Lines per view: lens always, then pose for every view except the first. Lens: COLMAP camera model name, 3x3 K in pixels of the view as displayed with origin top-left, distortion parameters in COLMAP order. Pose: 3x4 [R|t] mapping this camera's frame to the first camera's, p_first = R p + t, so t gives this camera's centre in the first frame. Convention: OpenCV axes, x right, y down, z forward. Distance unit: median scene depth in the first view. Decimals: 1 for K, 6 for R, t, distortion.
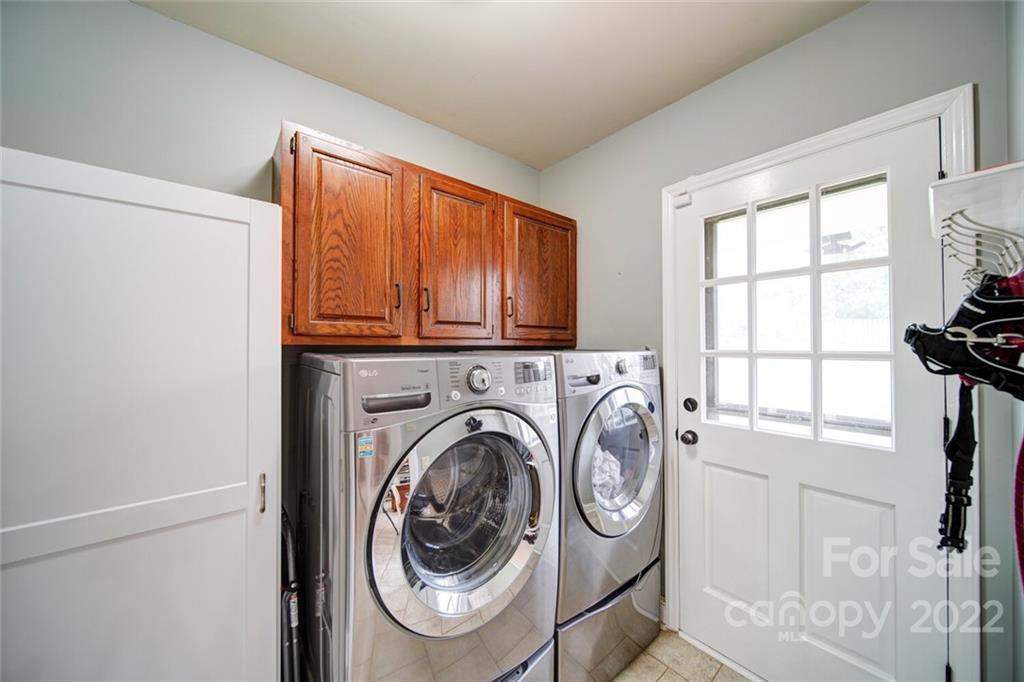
lens RADIAL K [[360.3, 0, 511.6], [0, 360.3, 345.1], [0, 0, 1]] dist [-0.000821, -0.001171]
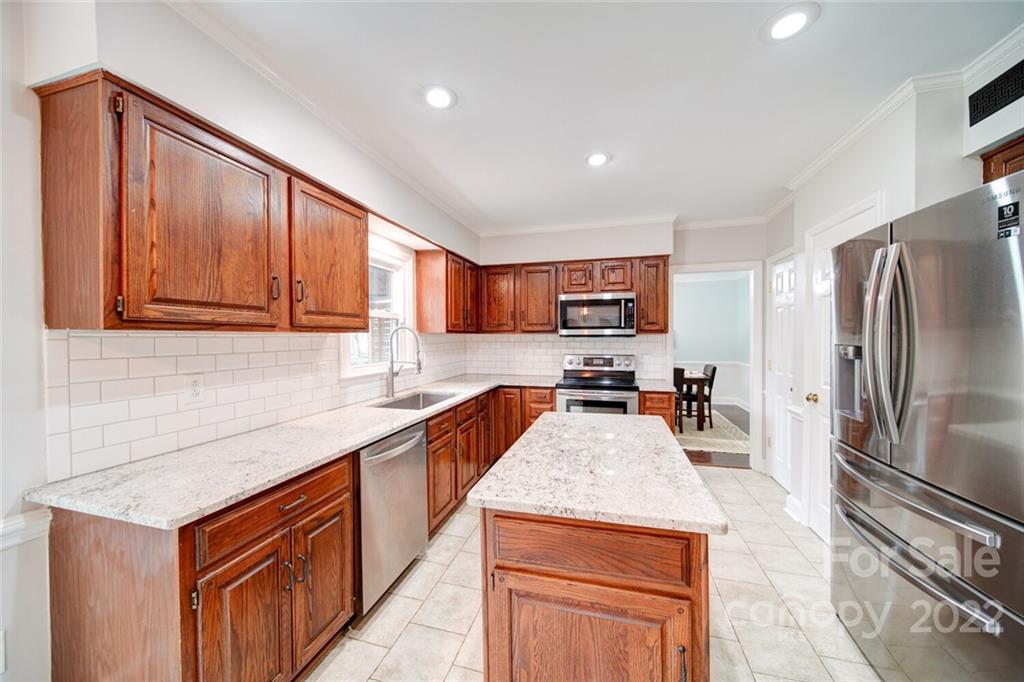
lens RADIAL K [[360.3, 0, 511.7], [0, 360.3, 340.3], [0, 0, 1]] dist [-0.000821, -0.001171]
pose [[0.813177, -0.013651, 0.581857, -0.329143], [0.000477, 0.999740, 0.022789, 0.002470], [-0.582017, -0.018254, 0.812972, -0.288818]]
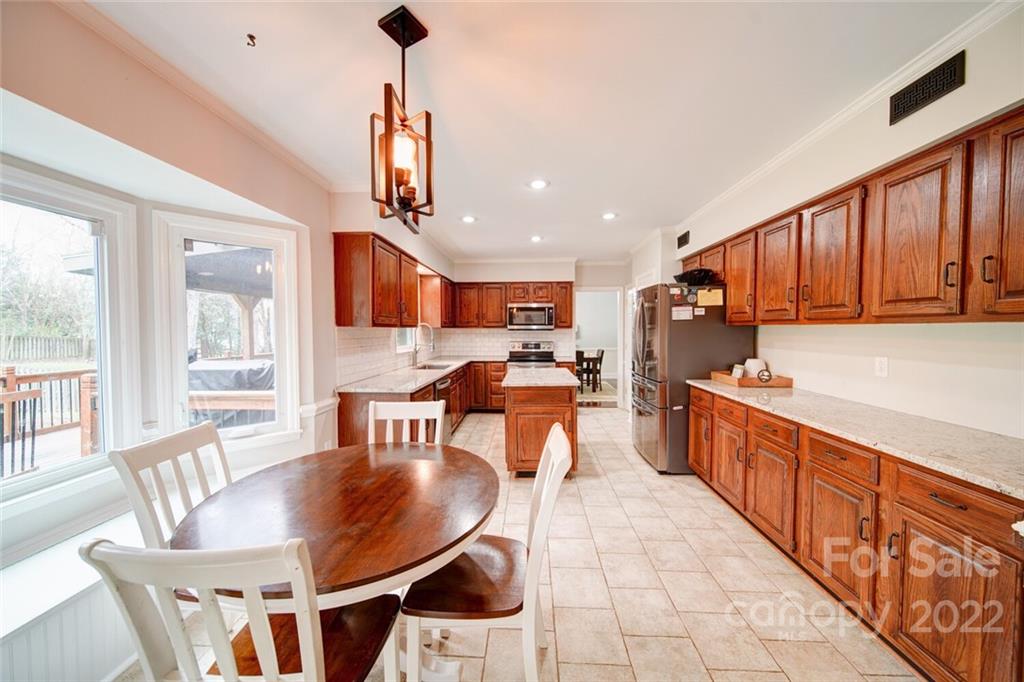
lens RADIAL K [[360.3, 0, 511.5], [0, 360.3, 338.8], [0, 0, 1]] dist [-0.000821, -0.001171]
pose [[0.666689, -0.024390, 0.744937, -1.754473], [-0.003405, 0.999354, 0.035767, -0.013351], [-0.745328, -0.026382, 0.666176, -1.268328]]
